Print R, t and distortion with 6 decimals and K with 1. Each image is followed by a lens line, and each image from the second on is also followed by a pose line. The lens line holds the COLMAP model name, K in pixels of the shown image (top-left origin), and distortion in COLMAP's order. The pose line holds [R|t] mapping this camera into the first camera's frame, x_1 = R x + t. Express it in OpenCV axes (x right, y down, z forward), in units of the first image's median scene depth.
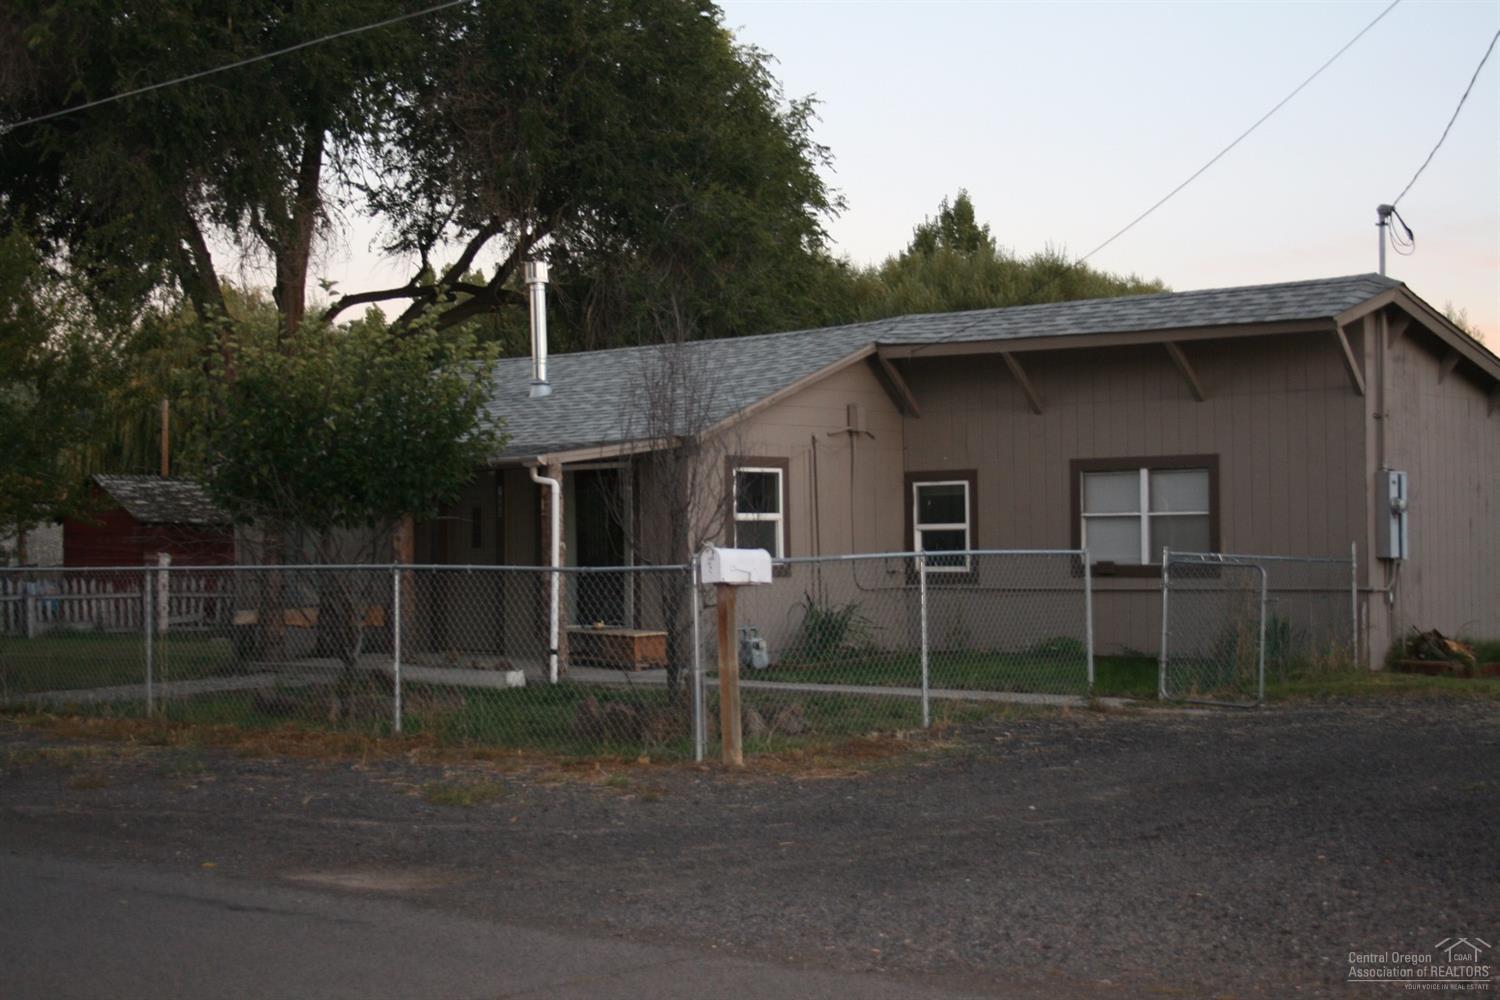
lens RADIAL K [[2237.9, 0, 750.0], [0, 2237.9, 500.0], [0, 0, 1]] dist [-0.007554, 0.007998]
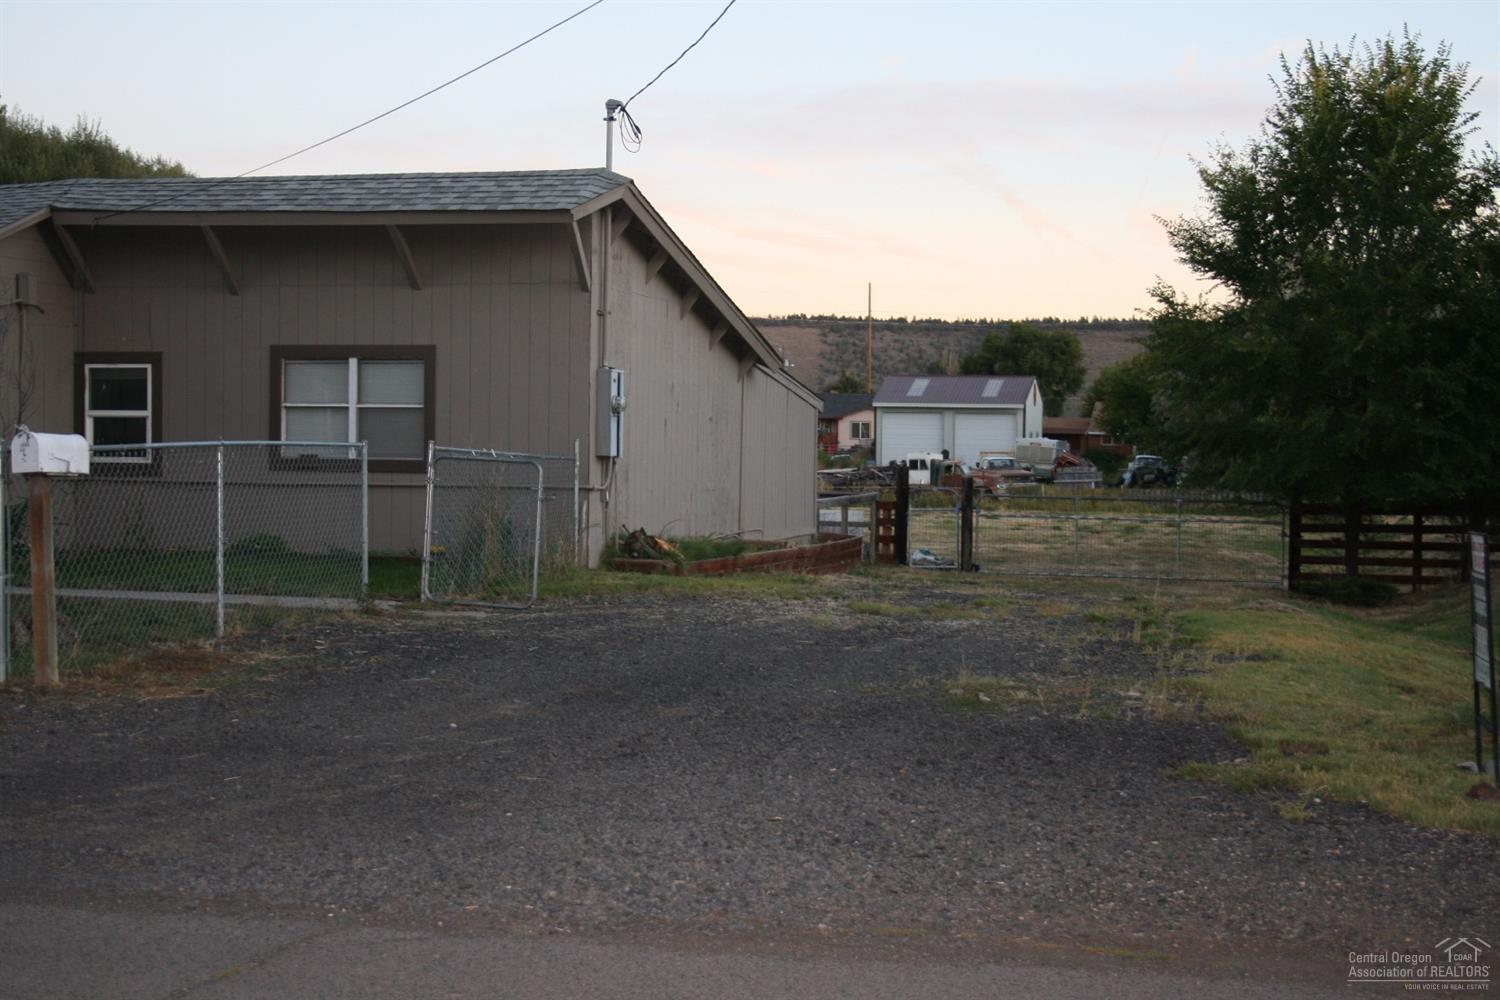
lens RADIAL K [[2237.9, 0, 750.0], [0, 2237.9, 500.0], [0, 0, 1]] dist [-0.007554, 0.007998]
pose [[0.899416, 0.008623, 0.437008, -0.092204], [-0.029204, 0.998757, 0.040398, 0.003166], [-0.436116, -0.049097, 0.898550, 0.074427]]
